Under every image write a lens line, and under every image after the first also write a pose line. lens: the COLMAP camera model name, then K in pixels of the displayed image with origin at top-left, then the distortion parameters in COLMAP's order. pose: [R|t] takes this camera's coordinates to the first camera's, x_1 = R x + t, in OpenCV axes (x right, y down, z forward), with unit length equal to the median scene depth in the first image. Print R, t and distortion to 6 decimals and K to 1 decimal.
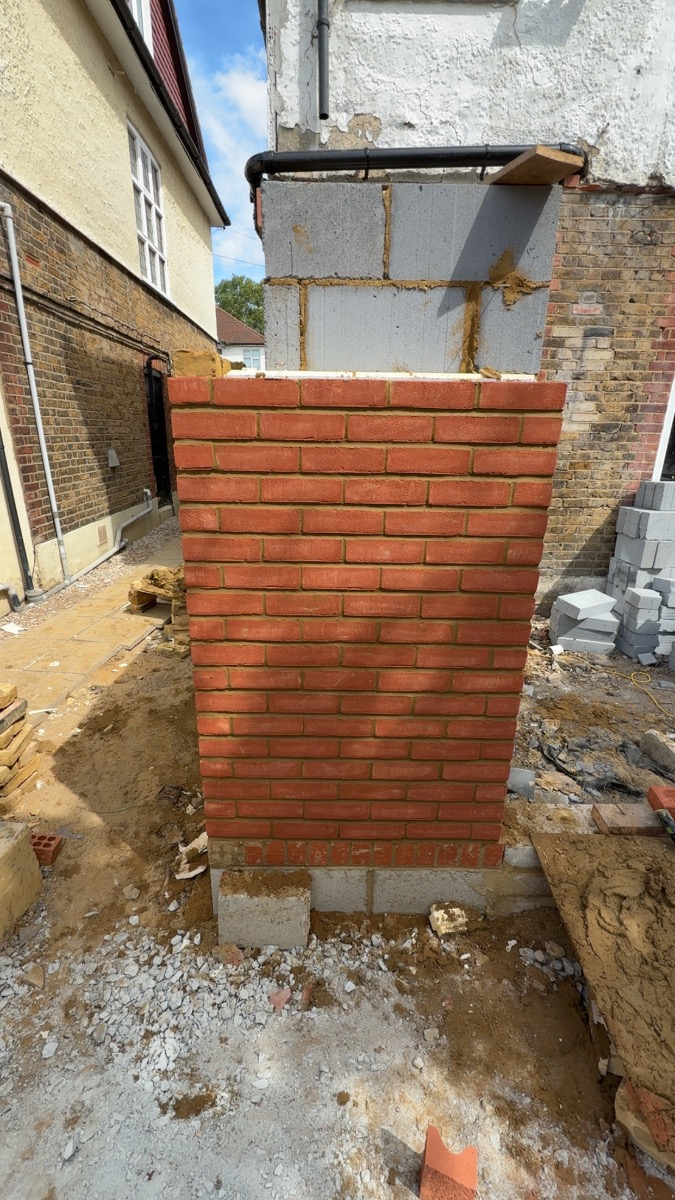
lens RADIAL K [[499.9, 0, 336.3], [0, 499.9, 605.9], [0, 0, 1]] dist [-0.002723, -0.000443]
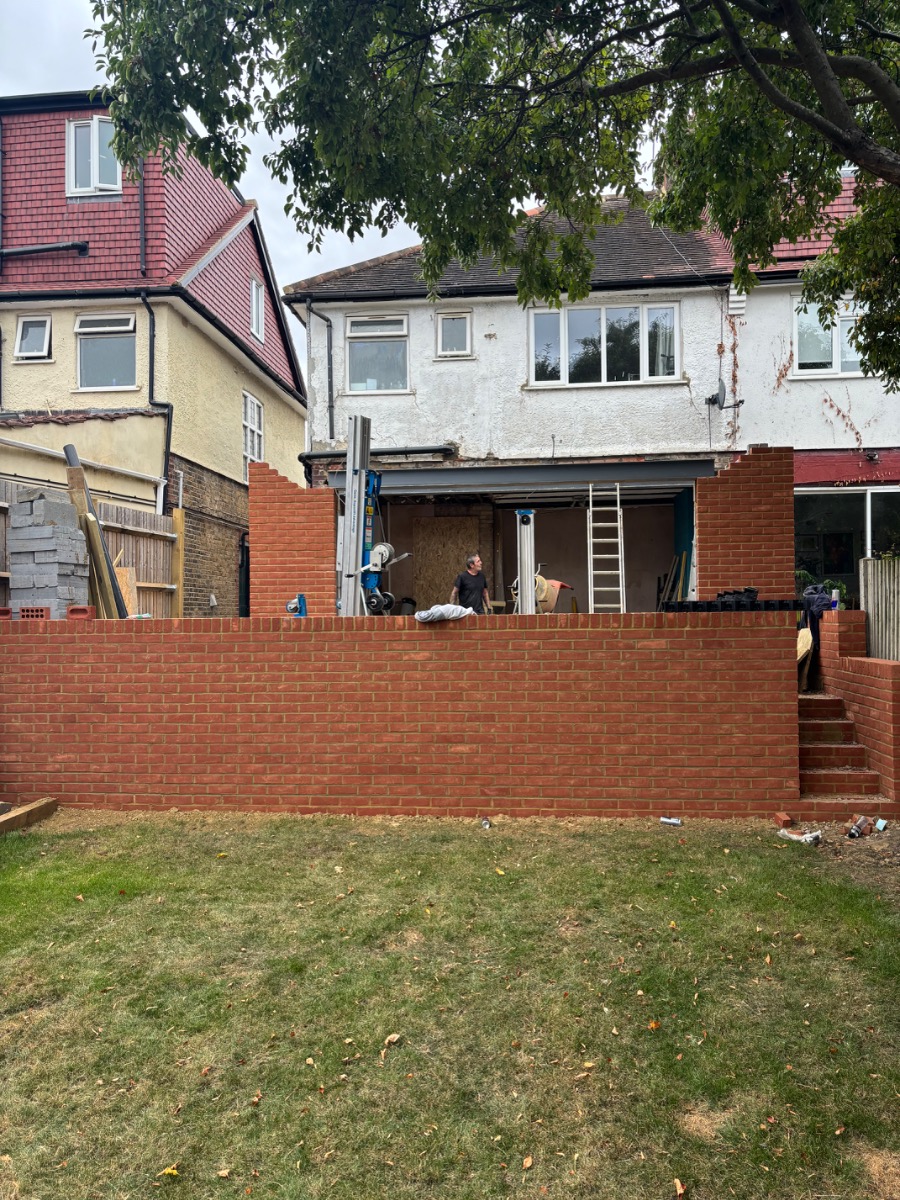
lens RADIAL K [[900.5, 0, 450.3], [0, 900.5, 596.8], [0, 0, 1]] dist [0.045751, -0.053034]
pose [[0.994704, -0.023737, -0.100002, 0.647212], [-0.012350, 0.938313, -0.345566, 0.766763], [0.102036, 0.344971, 0.933051, -1.783154]]
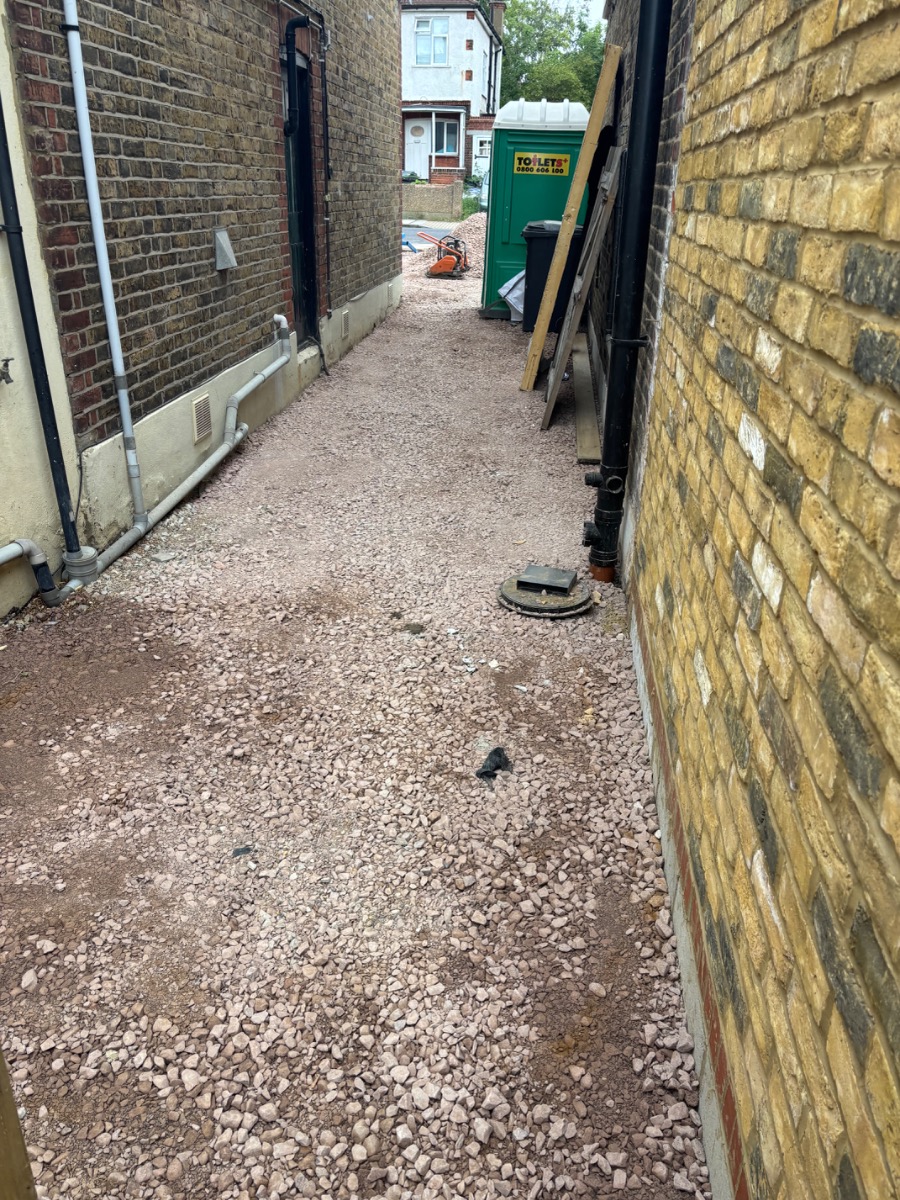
lens RADIAL K [[900.5, 0, 450.5], [0, 900.5, 596.6], [0, 0, 1]] dist [0.045751, -0.053034]
pose [[0.993573, 0.051018, -0.101046, -0.175230], [-0.041790, 0.994935, 0.091423, -0.078134], [0.105199, -0.086613, 0.990672, 0.202081]]
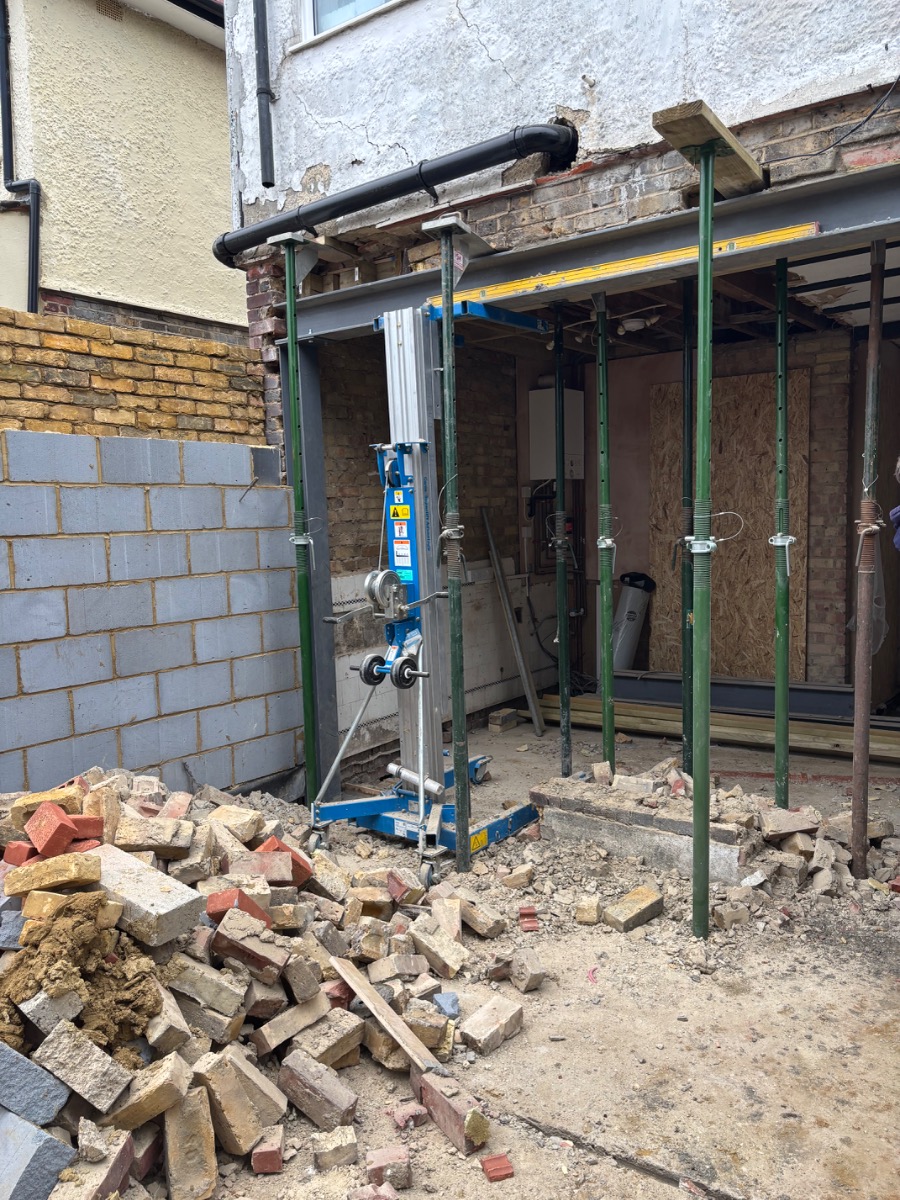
lens RADIAL K [[900.5, 0, 452.1], [0, 900.5, 604.4], [0, 0, 1]] dist [0.045751, -0.053034]
pose [[0.800536, 0.025988, -0.598720, 0.820118], [-0.162886, 0.970884, -0.175650, -0.085901], [0.576723, 0.238137, 0.781461, 0.139325]]
